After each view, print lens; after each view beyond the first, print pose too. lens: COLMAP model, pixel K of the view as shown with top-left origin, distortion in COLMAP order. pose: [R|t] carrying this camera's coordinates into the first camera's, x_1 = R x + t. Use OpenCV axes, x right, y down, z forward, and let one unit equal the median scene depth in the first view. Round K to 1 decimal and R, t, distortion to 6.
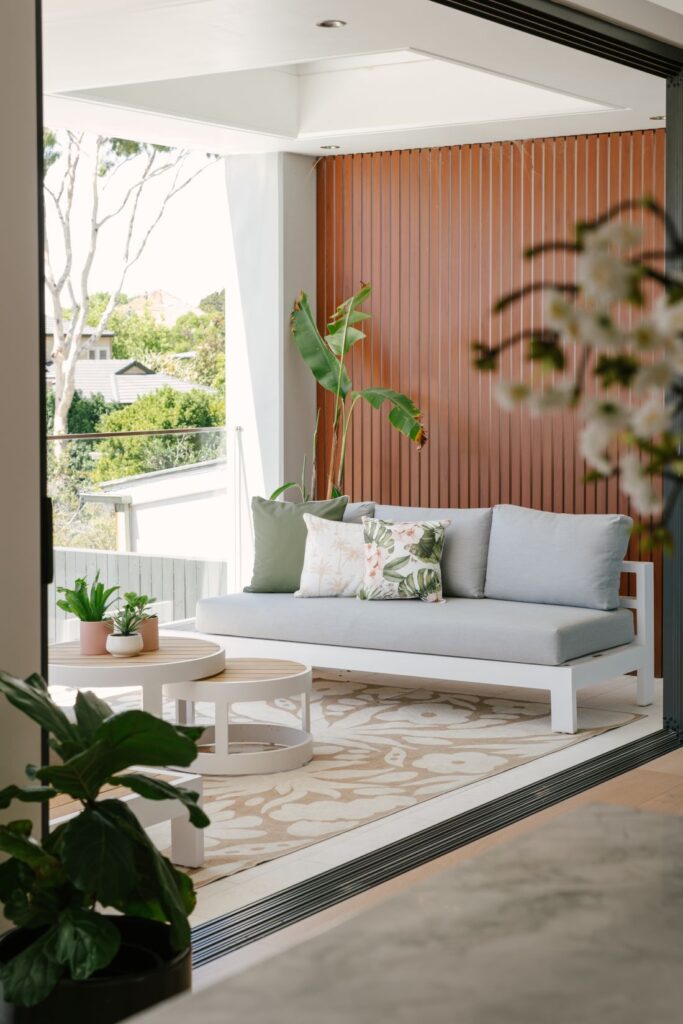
lens RADIAL K [[1875.4, 0, 341.5], [0, 1875.4, 512.0], [0, 0, 1]] dist [0.047890, 0.085020]
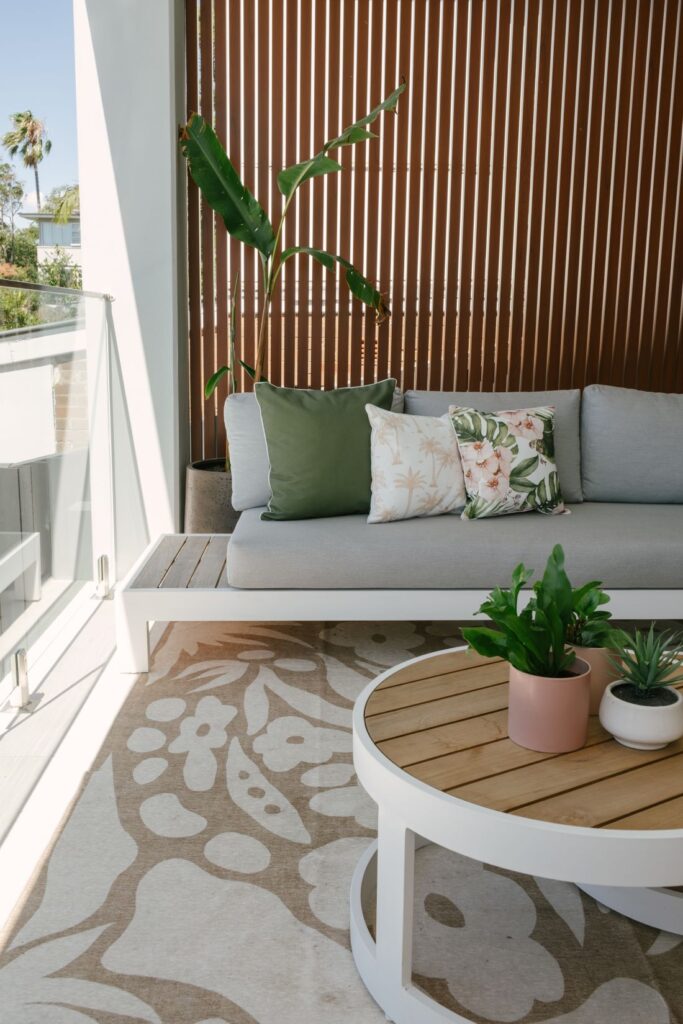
lens RADIAL K [[941.1, 0, 340.8], [0, 941.1, 484.0], [0, 0, 1]] dist [0.005345, -0.011349]
pose [[0.807387, -0.085390, 0.583810, -0.246248], [0.029817, 0.994113, 0.104167, -0.006986], [-0.589268, -0.066696, 0.805180, 0.736982]]
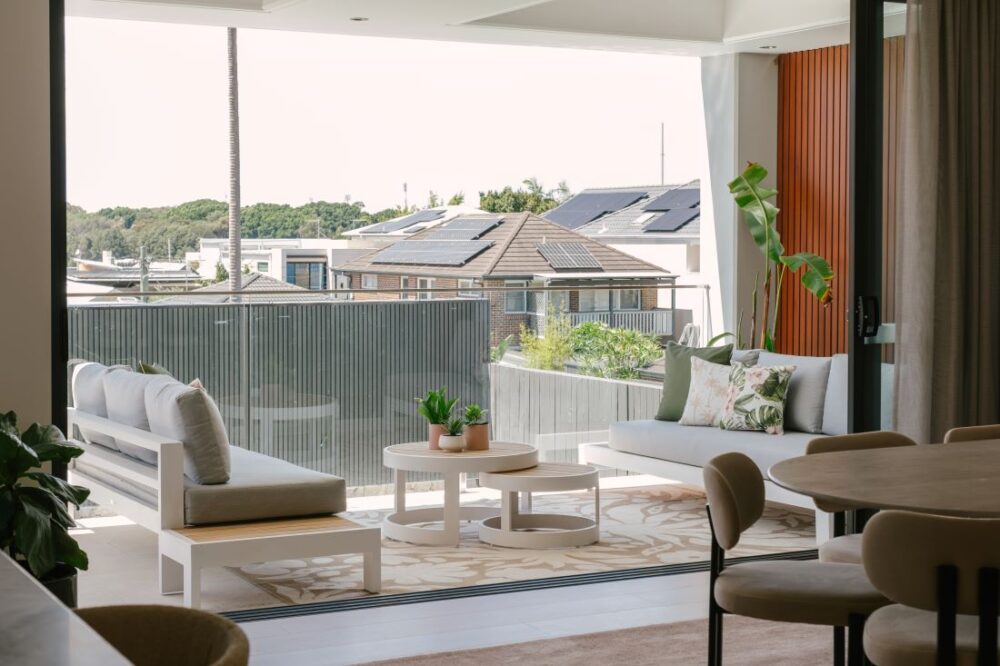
lens RADIAL K [[1831.4, 0, 500.0], [0, 1831.4, 333.0], [0, 0, 1]] dist [0.047890, 0.085020]
pose [[0.897166, 0.036180, -0.440210, 0.398179], [-0.047974, 0.998725, -0.015691, 0.010702], [0.439081, 0.035196, 0.897758, -0.113054]]
